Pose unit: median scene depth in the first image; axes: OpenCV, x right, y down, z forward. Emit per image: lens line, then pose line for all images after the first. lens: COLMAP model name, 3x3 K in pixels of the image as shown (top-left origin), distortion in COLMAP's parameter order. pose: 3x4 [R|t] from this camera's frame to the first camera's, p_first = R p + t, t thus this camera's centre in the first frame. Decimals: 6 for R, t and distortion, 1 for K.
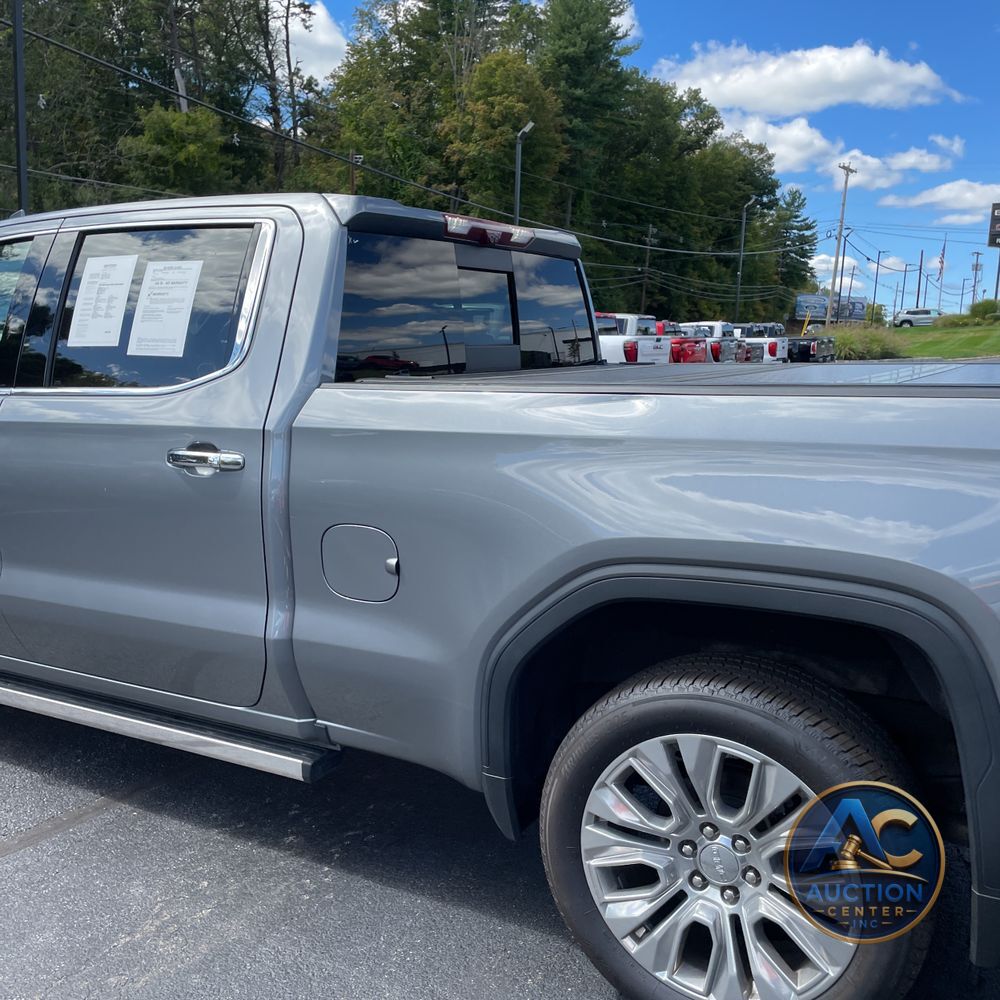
lens RADIAL K [[1009.3, 0, 484.3], [0, 1009.3, 496.9], [0, 0, 1]] dist [0.083417, -0.107464]
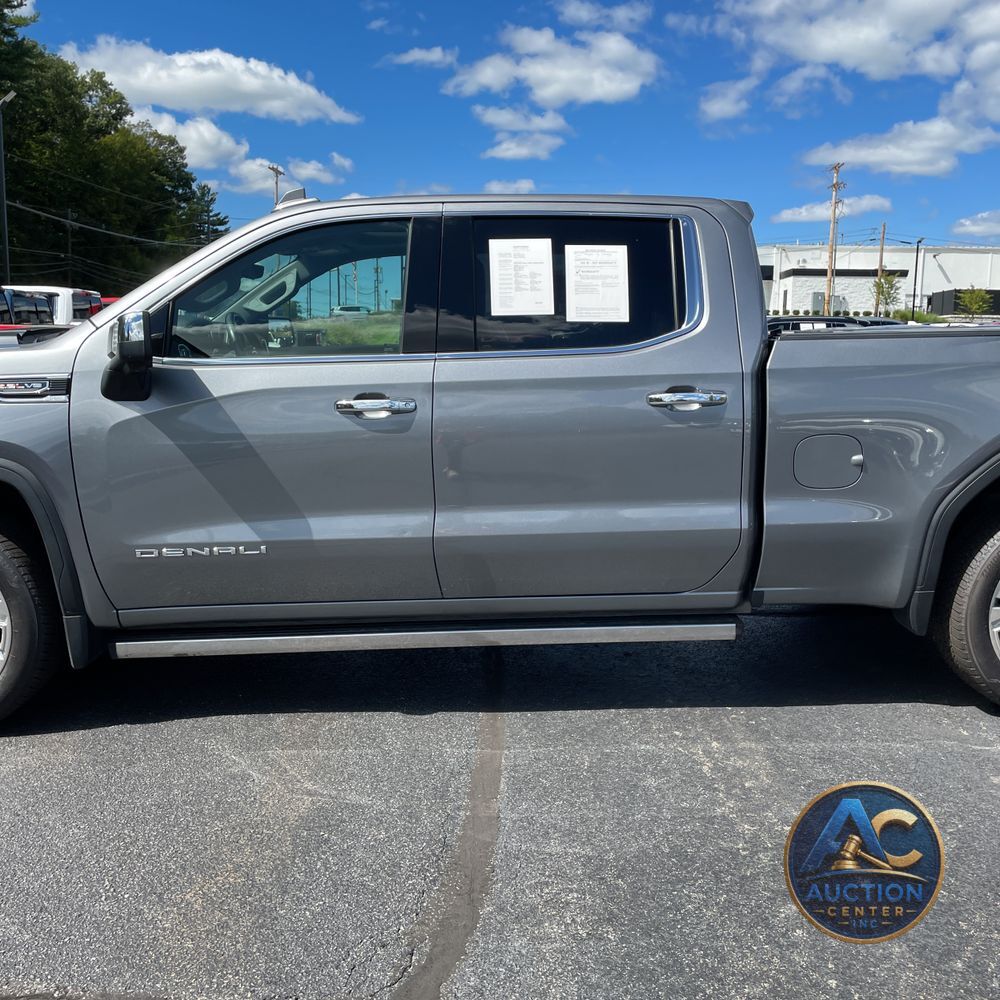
lens RADIAL K [[1038.8, 0, 502.4], [0, 1038.8, 453.3], [0, 0, 1]] dist [0.089126, -0.184070]
pose [[0.827946, -0.063035, 0.557254, -0.053153], [0.085452, 0.996240, -0.014269, 0.001349], [-0.554259, 0.059432, 0.830220, 0.001249]]
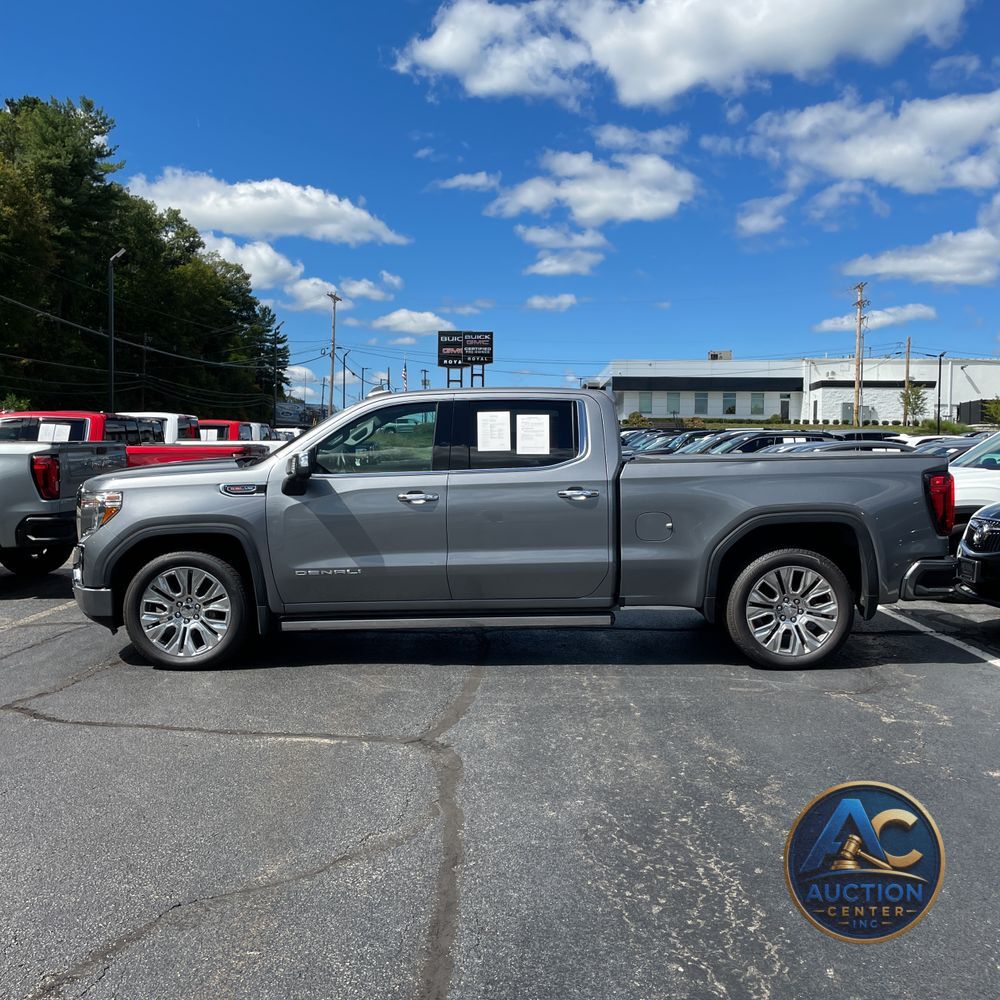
lens RADIAL K [[1062.5, 0, 466.3], [0, 1062.5, 423.4], [0, 0, 1]] dist [0.015404, -0.010426]
pose [[0.868864, 0.005478, 0.495021, -0.079328], [0.079579, 0.985389, -0.150582, 0.007184], [-0.488613, 0.170229, 0.855733, -0.049893]]
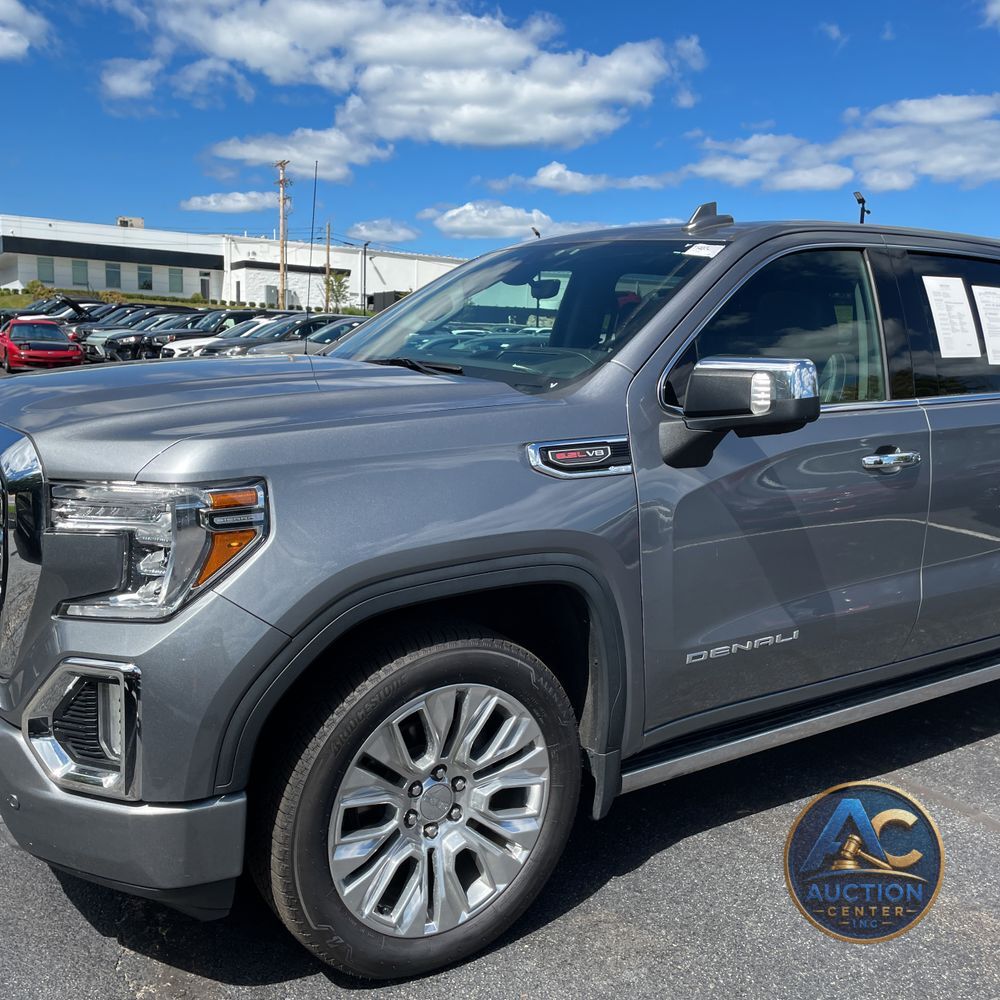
lens RADIAL K [[1046.6, 0, 503.4], [0, 1046.6, 391.2], [0, 0, 1]] dist [0.084460, -0.179231]
pose [[0.391849, -0.033904, 0.919405, -0.083475], [0.101289, 0.994836, -0.006484, -0.008058], [-0.914437, 0.095666, 0.393260, 0.052510]]
